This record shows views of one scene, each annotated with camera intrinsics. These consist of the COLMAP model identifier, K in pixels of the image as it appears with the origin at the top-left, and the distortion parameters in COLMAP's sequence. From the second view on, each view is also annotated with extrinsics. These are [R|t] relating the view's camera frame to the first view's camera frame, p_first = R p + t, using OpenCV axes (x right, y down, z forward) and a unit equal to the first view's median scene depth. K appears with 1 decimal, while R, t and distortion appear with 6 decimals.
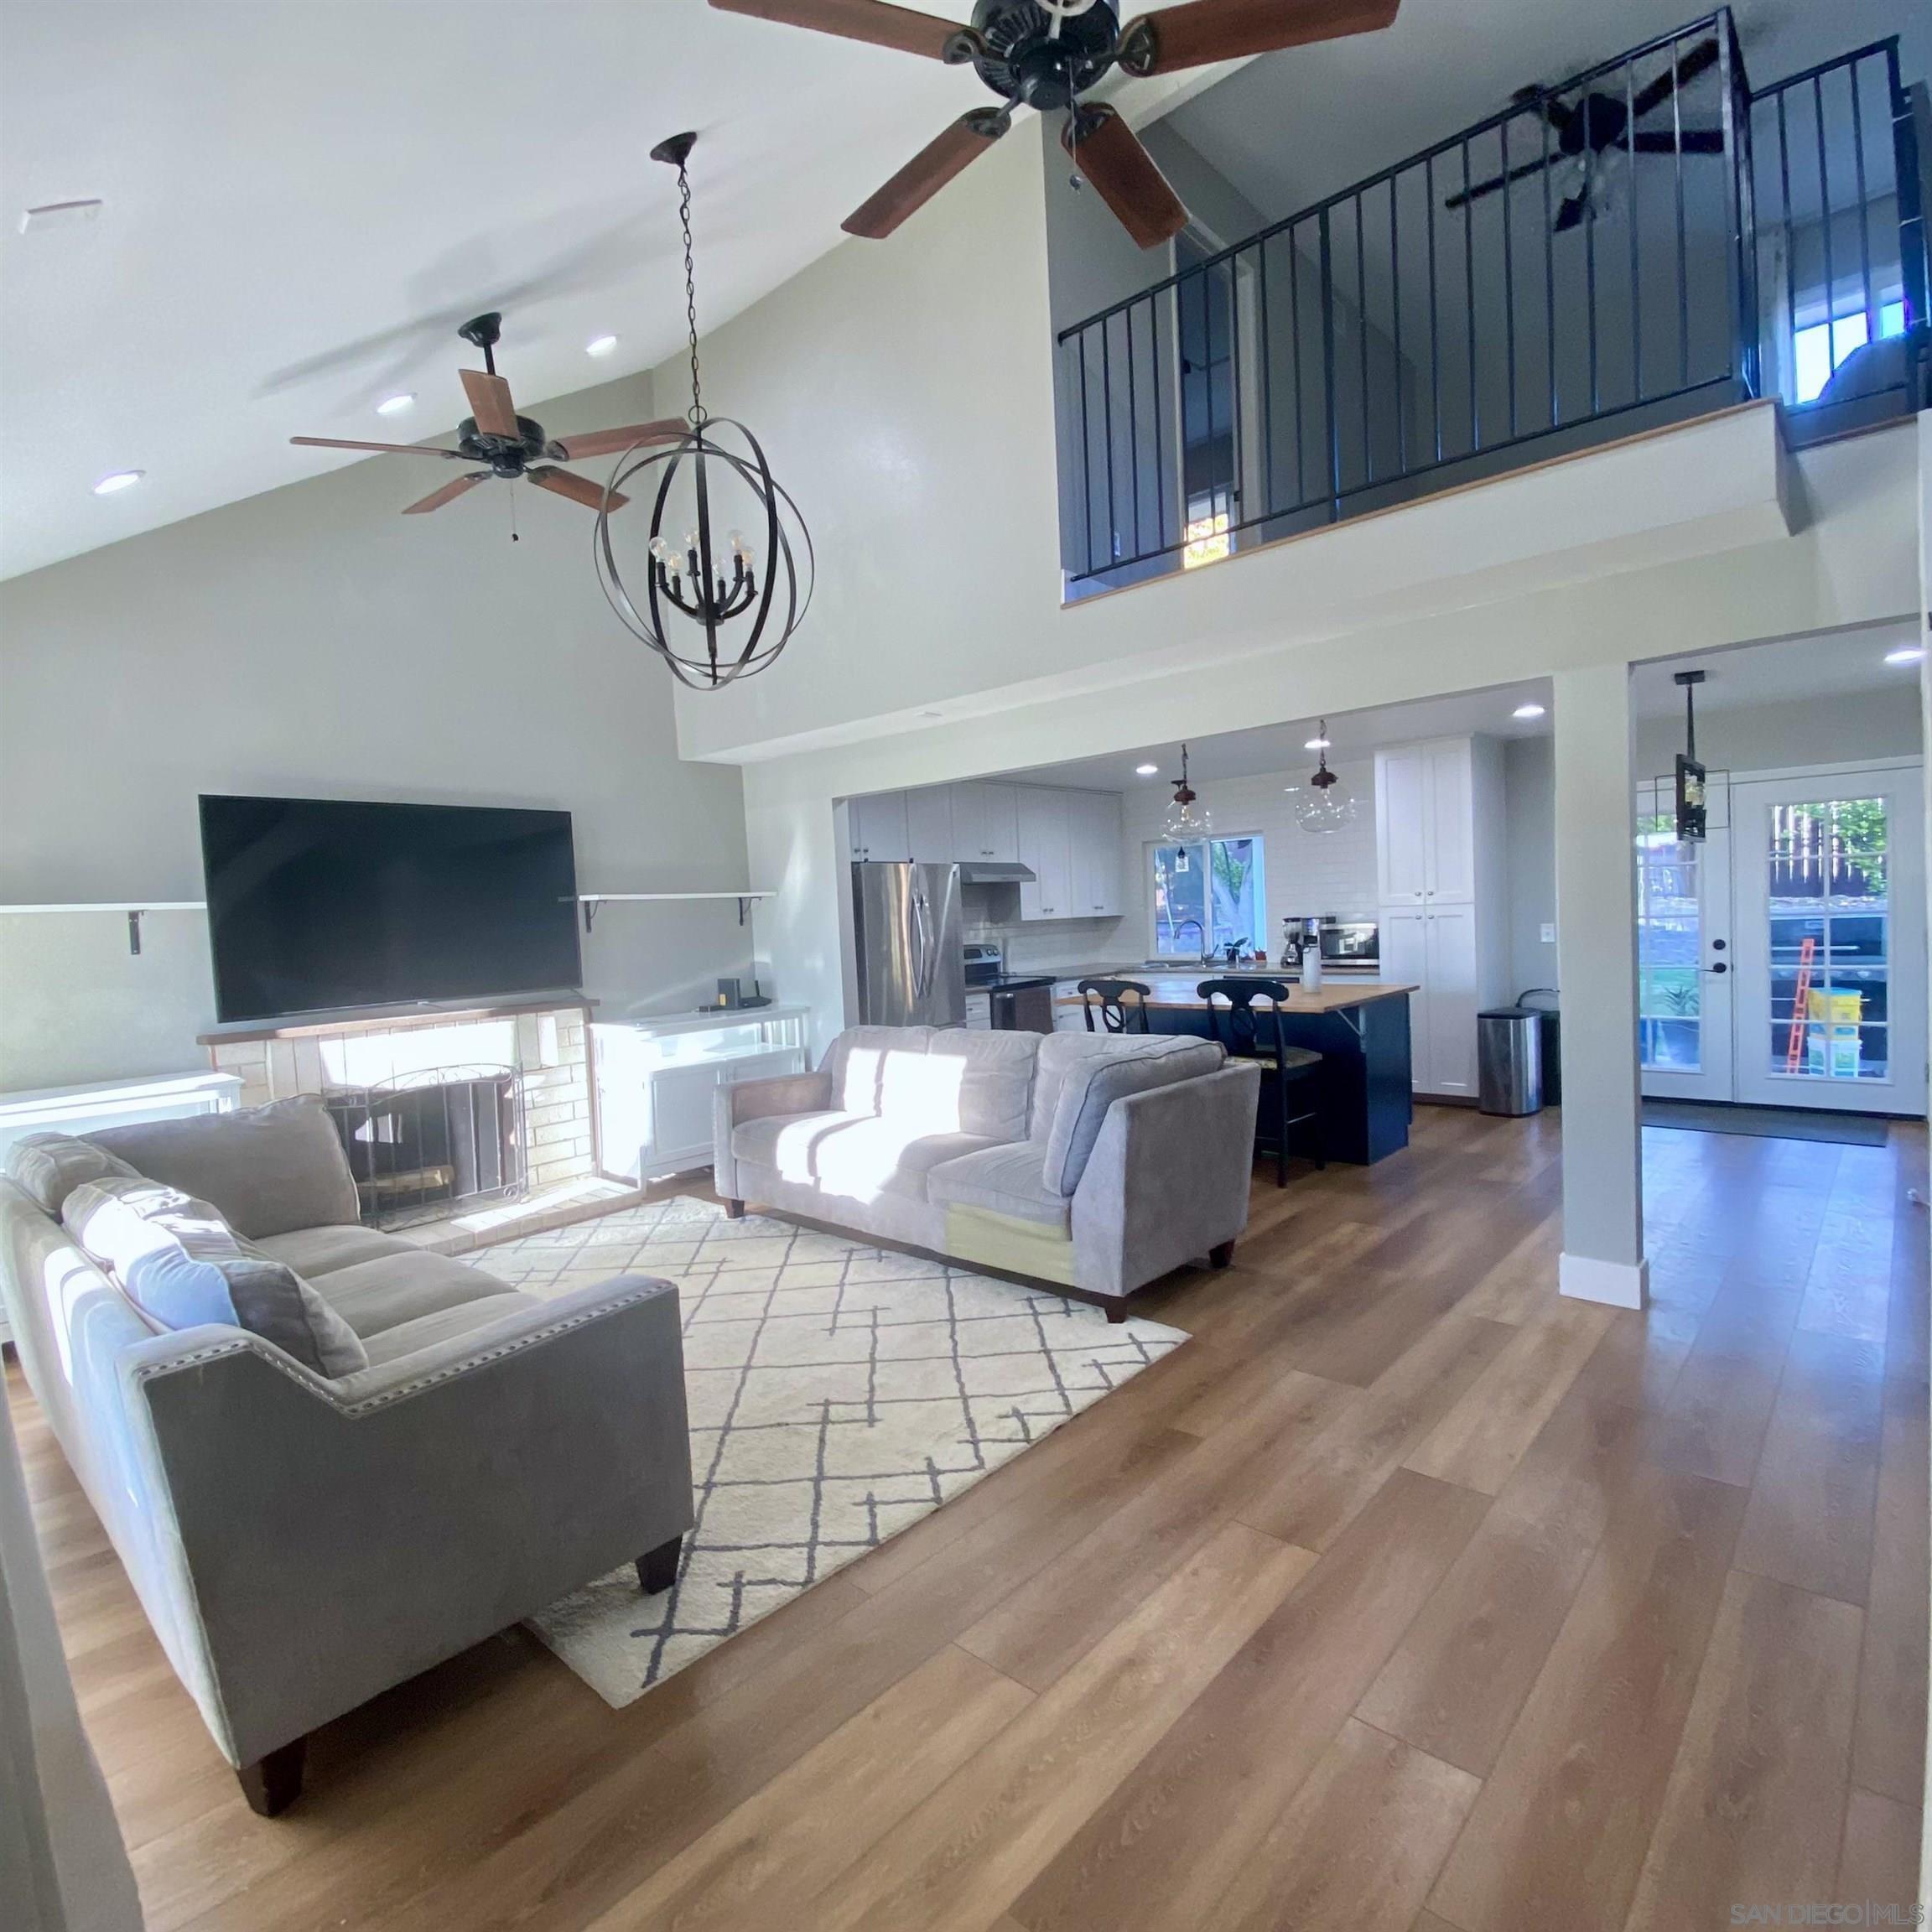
lens RADIAL K [[1038.9, 0, 968.5], [0, 1038.9, 974.8], [0, 0, 1]] dist [0.000607, -0.007337]
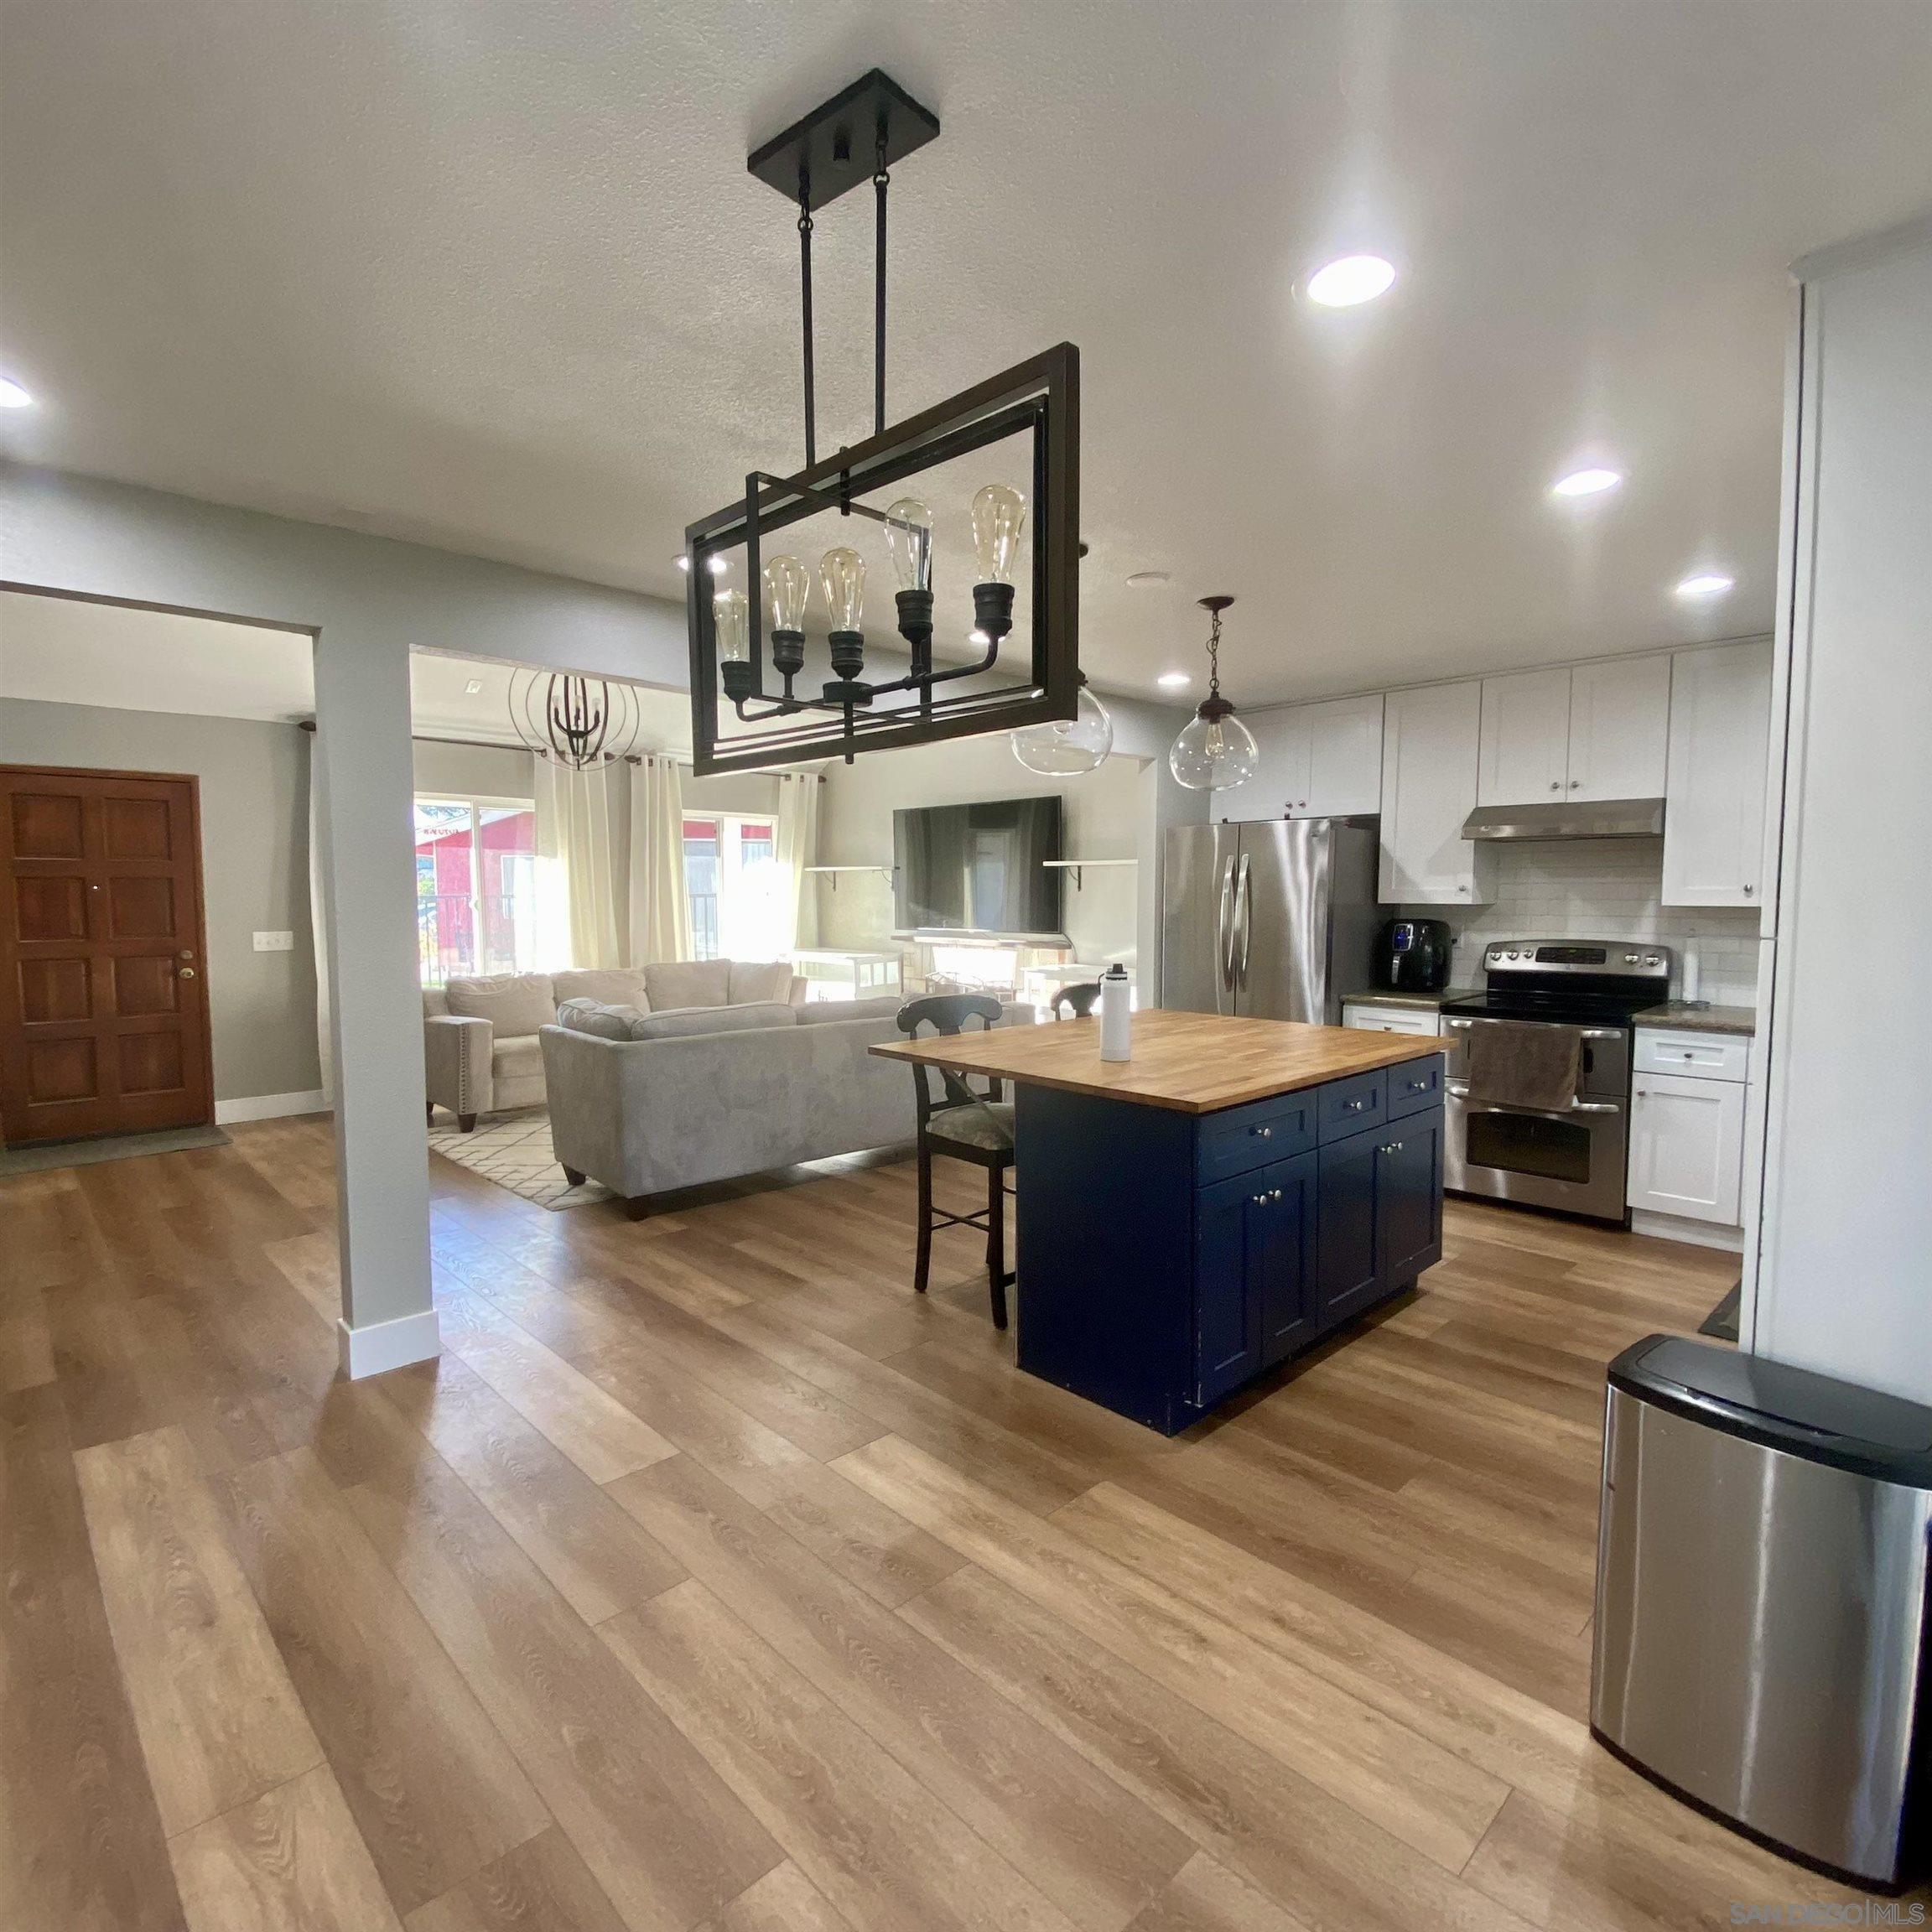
lens RADIAL K [[1038.9, 0, 968.5], [0, 1038.9, 974.8], [0, 0, 1]] dist [0.000607, -0.007337]
pose [[-0.072566, 0.121885, -0.989888, 0.763380], [-0.058305, 0.990289, 0.126209, -0.077689], [0.995658, 0.066874, -0.064755, 0.833212]]
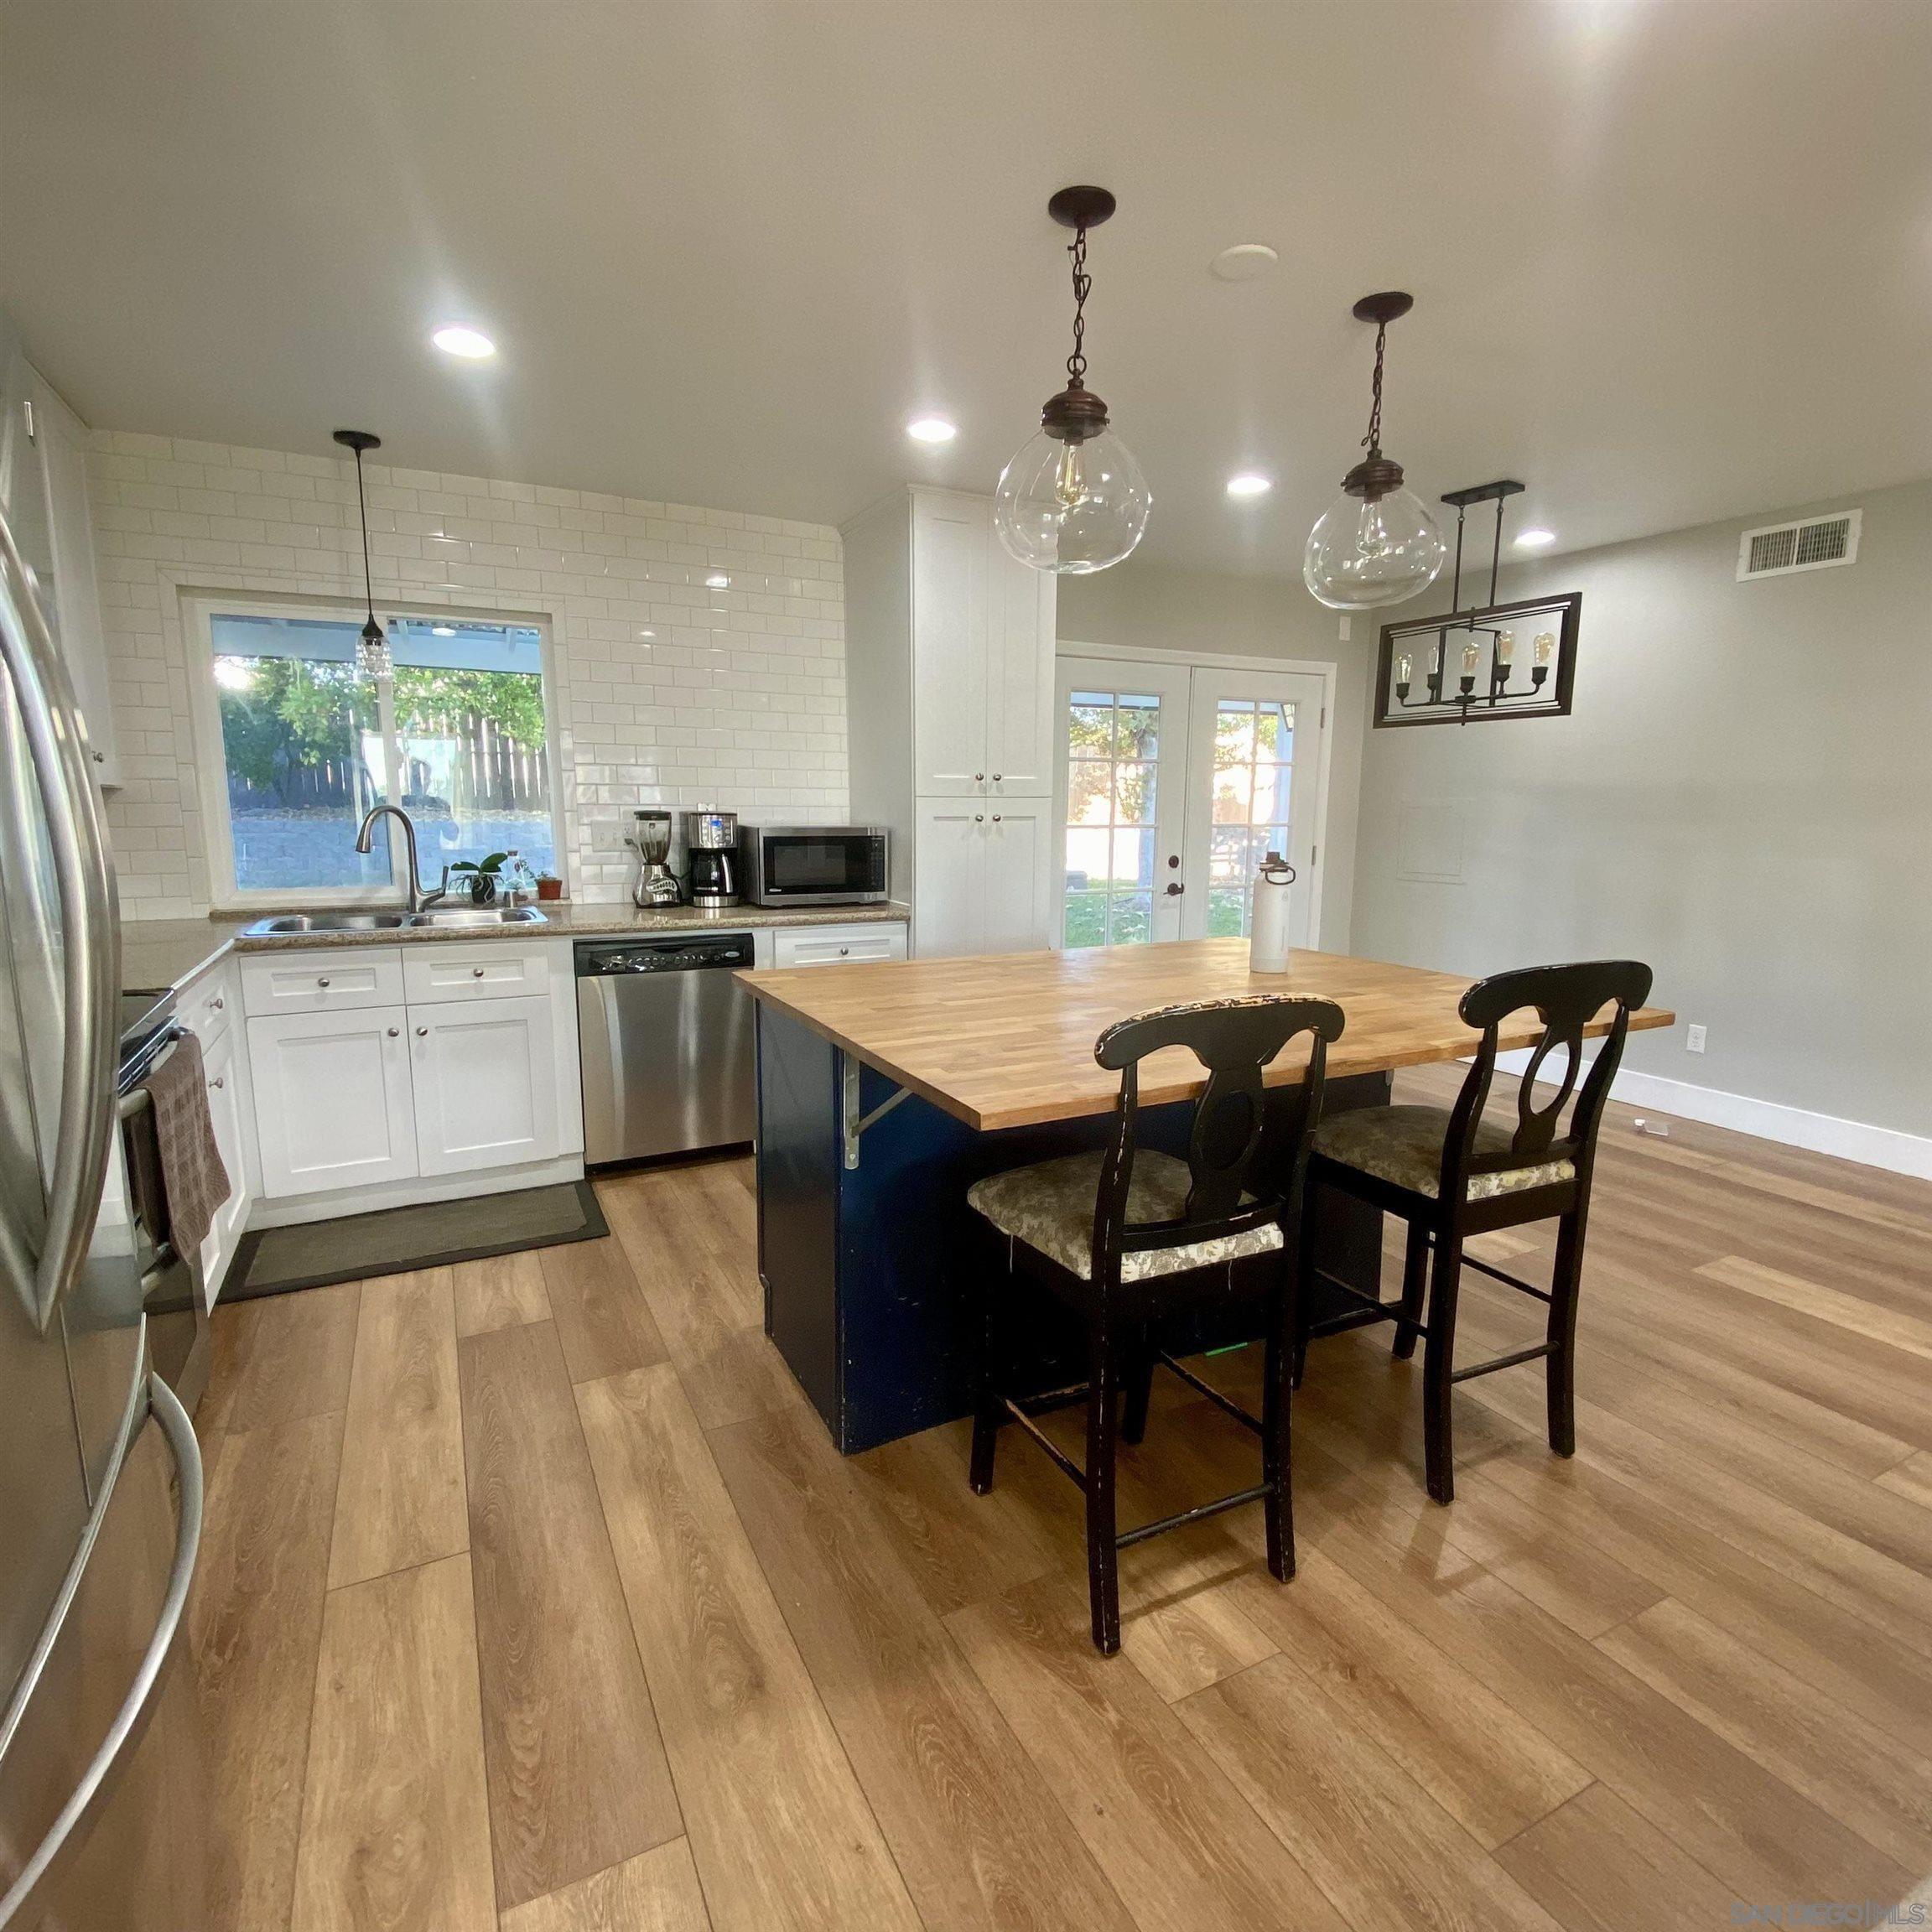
lens RADIAL K [[1038.9, 0, 968.5], [0, 1038.9, 974.8], [0, 0, 1]] dist [0.000607, -0.007337]
pose [[0.356094, -0.104437, 0.928596, -0.116925], [0.034768, 0.994528, 0.098519, -0.026183], [-0.933803, -0.002797, 0.357776, 0.840166]]
